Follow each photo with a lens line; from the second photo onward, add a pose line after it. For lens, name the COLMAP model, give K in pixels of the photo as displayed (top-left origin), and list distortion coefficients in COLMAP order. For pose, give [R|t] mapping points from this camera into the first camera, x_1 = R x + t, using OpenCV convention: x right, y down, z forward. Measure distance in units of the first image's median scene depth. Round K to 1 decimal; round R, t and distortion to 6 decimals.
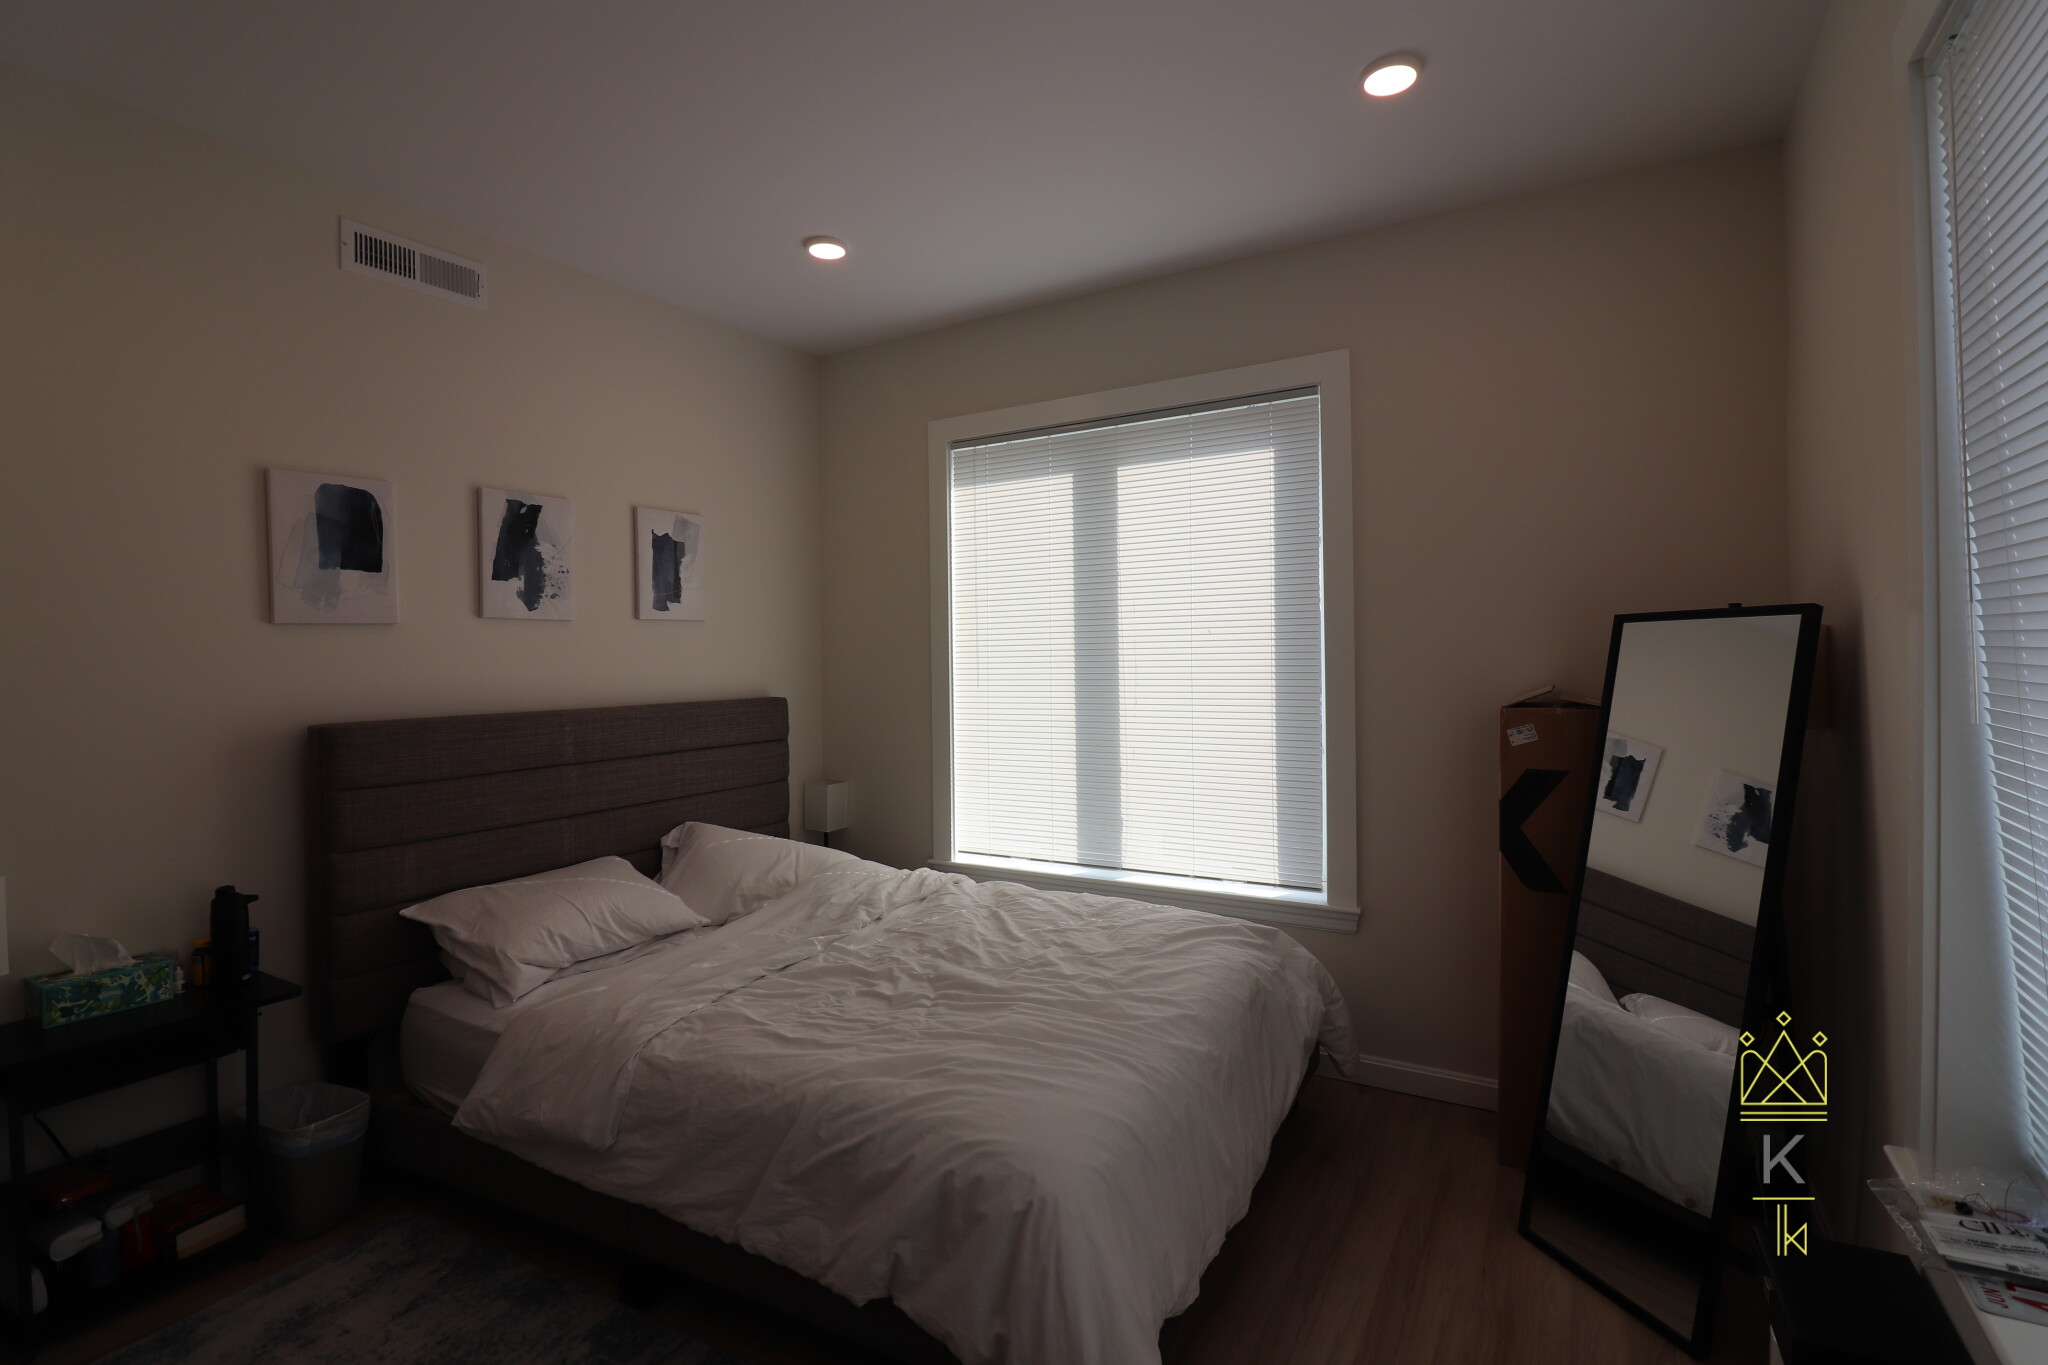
lens RADIAL K [[953.3, 0, 1022.1], [0, 953.3, 662.6], [0, 0, 1]] dist [0.012985, -0.017144]
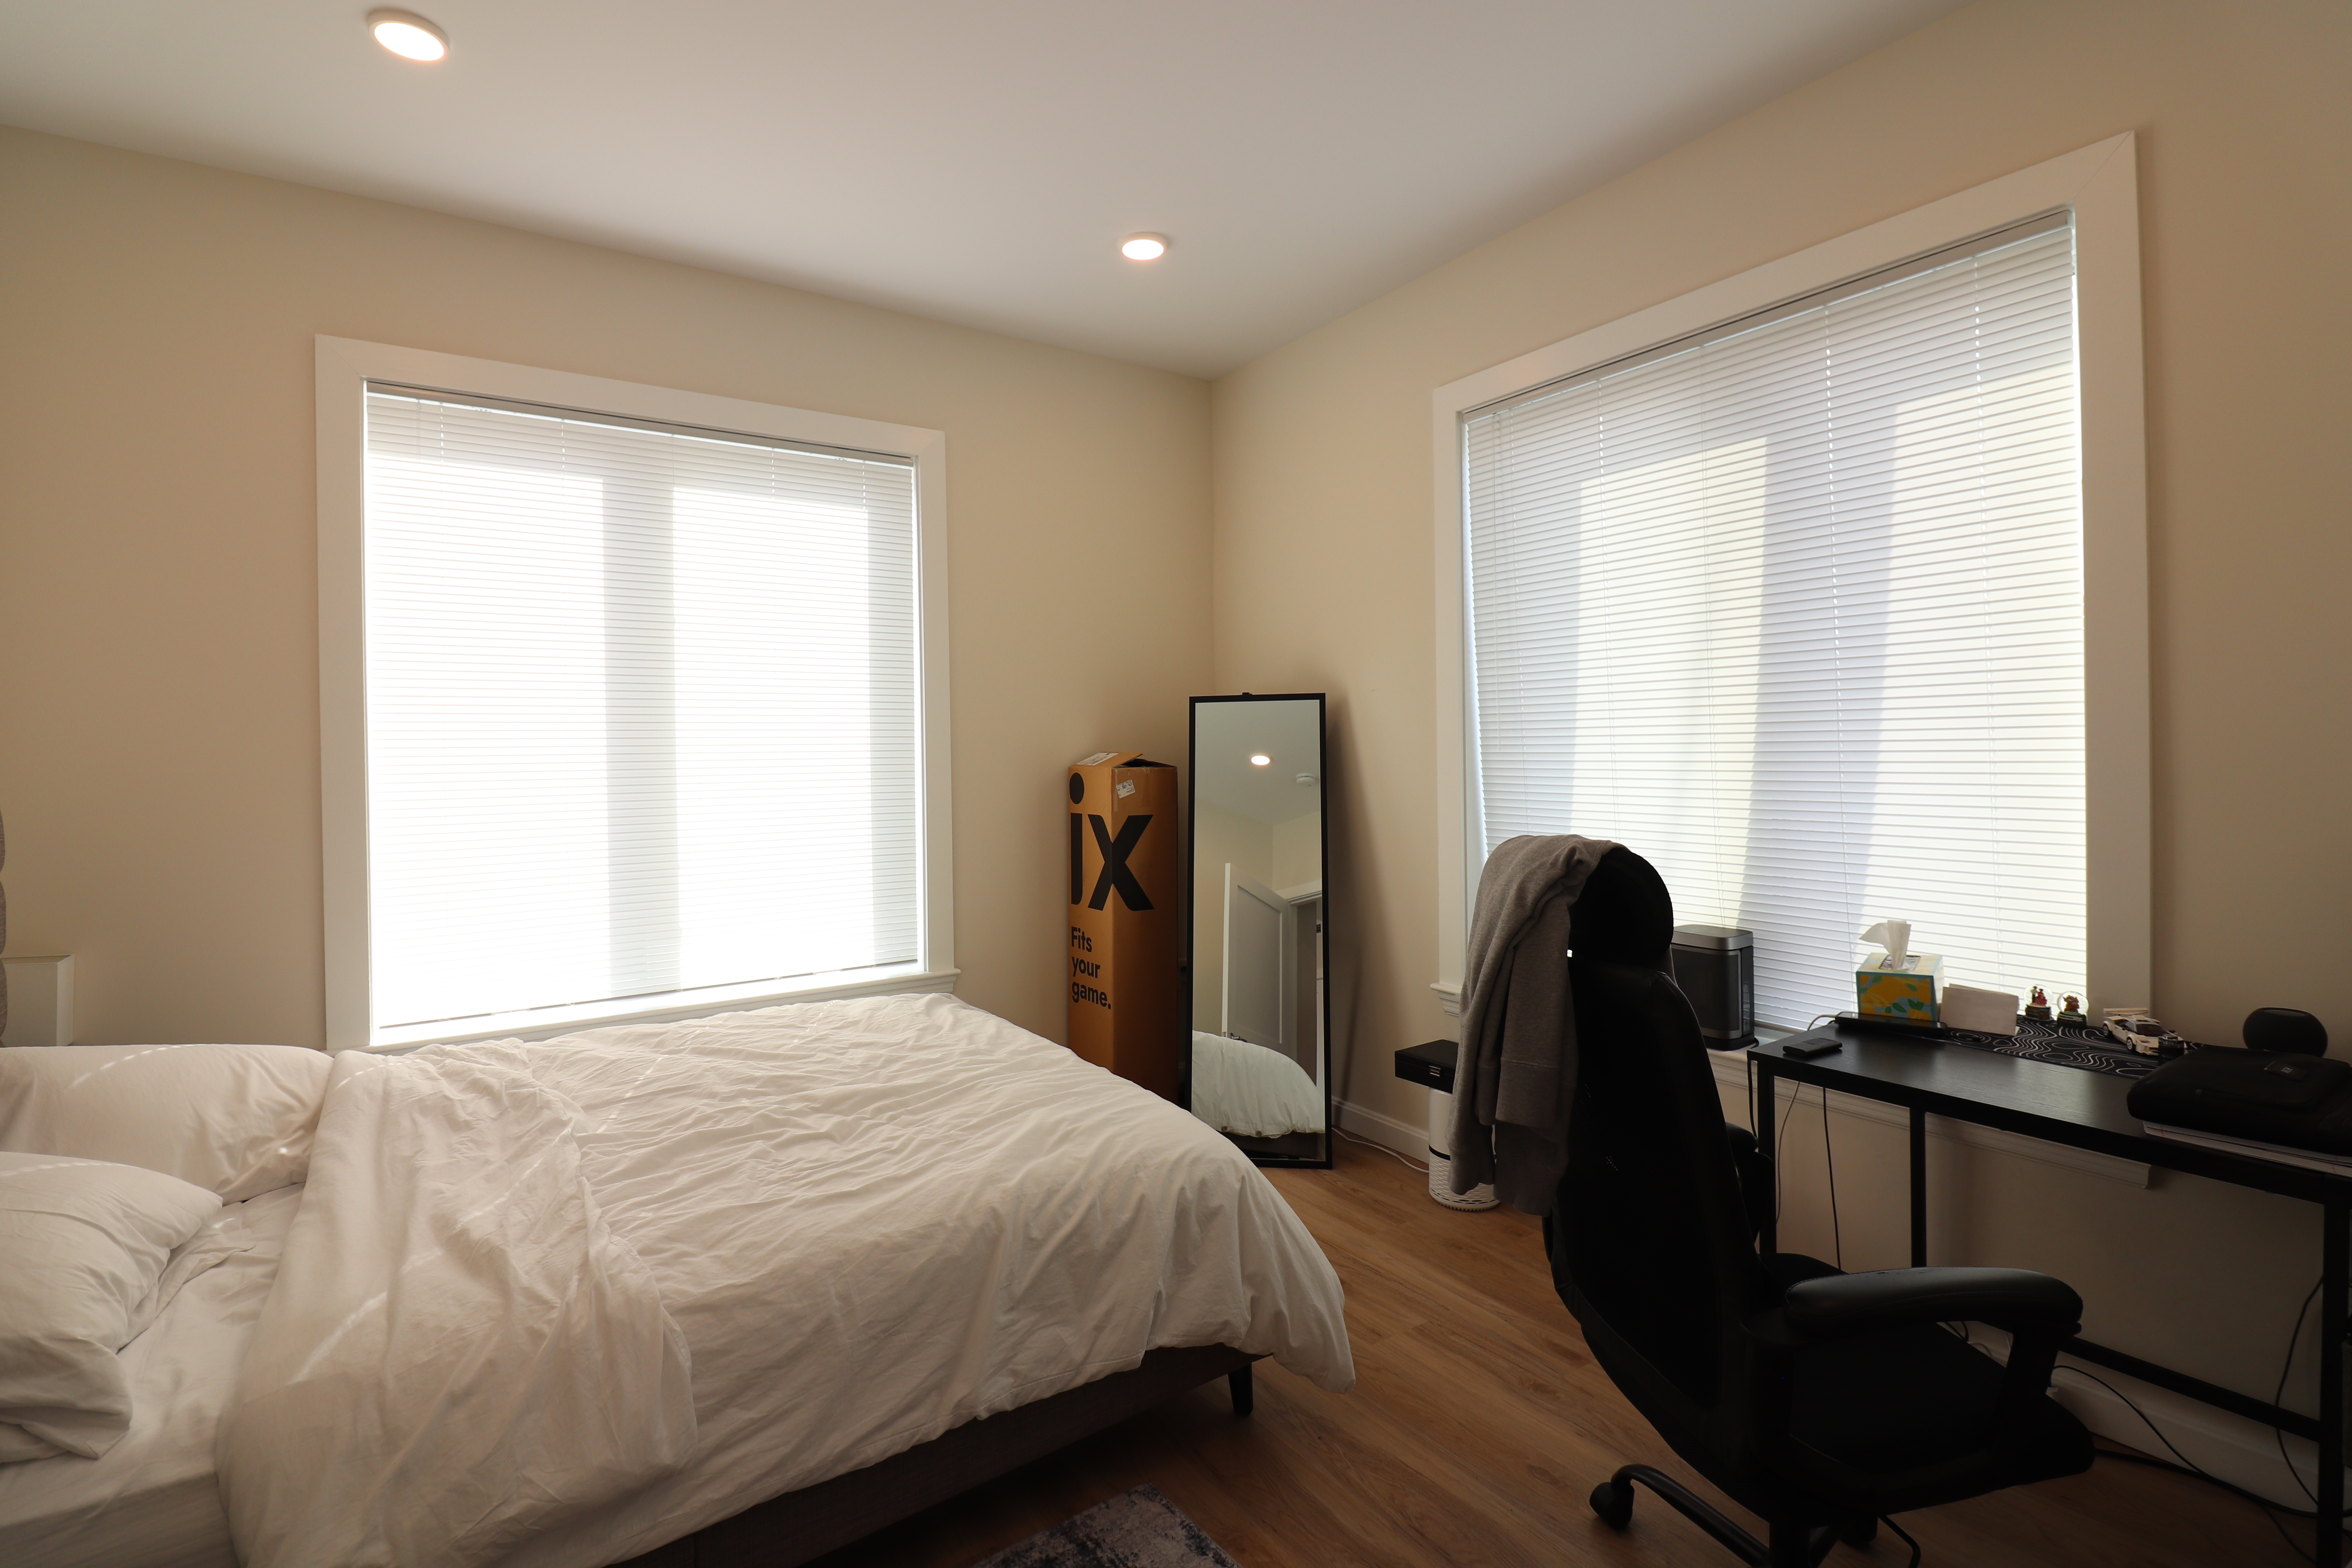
lens RADIAL K [[1094.9, 0, 1173.8], [0, 1094.9, 761.2], [0, 0, 1]] dist [0.012985, -0.017144]
pose [[0.425852, 0.001343, 0.904792, -0.938911], [0.013487, 0.999878, -0.007831, 0.063482], [-0.904692, 0.015538, 0.425782, 0.401462]]
